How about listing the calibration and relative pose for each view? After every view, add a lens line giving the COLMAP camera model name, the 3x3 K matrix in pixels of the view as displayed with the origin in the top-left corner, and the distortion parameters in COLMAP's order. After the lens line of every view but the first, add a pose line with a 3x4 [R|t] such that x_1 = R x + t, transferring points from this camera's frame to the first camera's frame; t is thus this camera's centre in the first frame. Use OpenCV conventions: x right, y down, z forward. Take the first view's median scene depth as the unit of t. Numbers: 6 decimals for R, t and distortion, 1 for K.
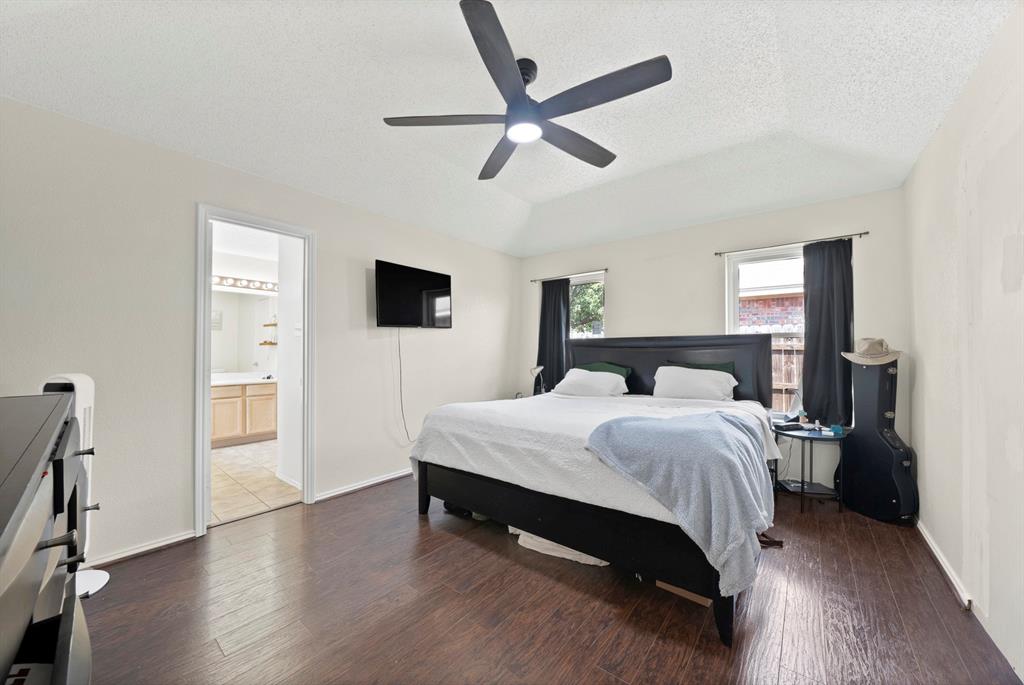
lens RADIAL K [[368.3, 0, 513.2], [0, 368.3, 345.1], [0, 0, 1]] dist [-0.020643, 0.000282]
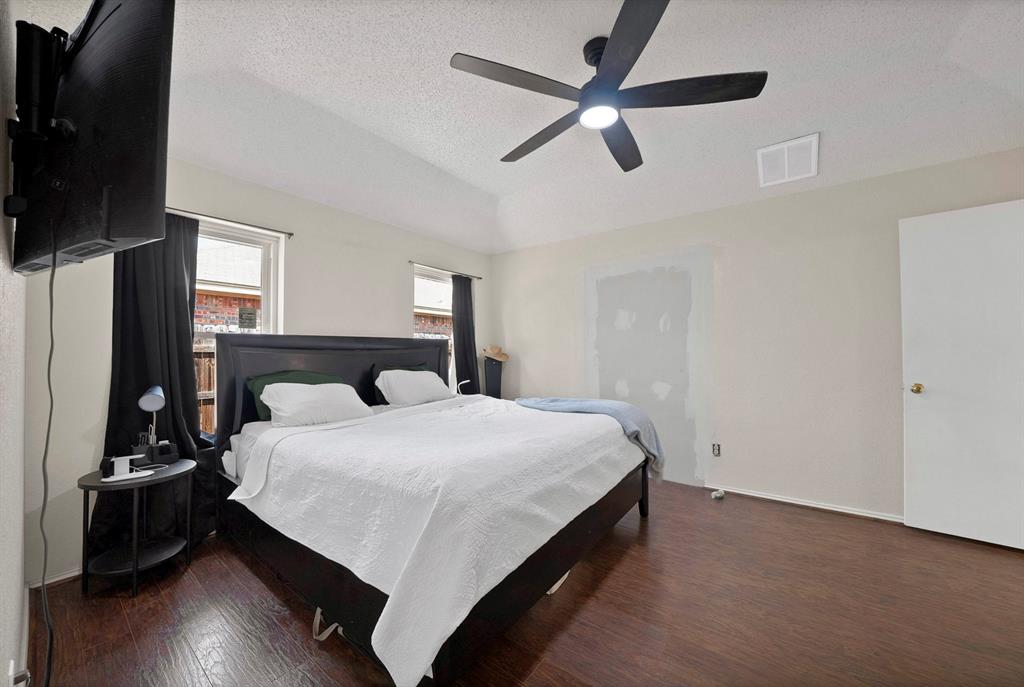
lens RADIAL K [[371.9, 0, 512.0], [0, 371.9, 343.5], [0, 0, 1]] dist [-0.027621, 0.000000]
pose [[-0.016338, 0.019343, 0.999679, -0.619198], [-0.005709, 0.999795, -0.019439, 0.008564], [-0.999850, -0.006025, -0.016224, 0.856834]]
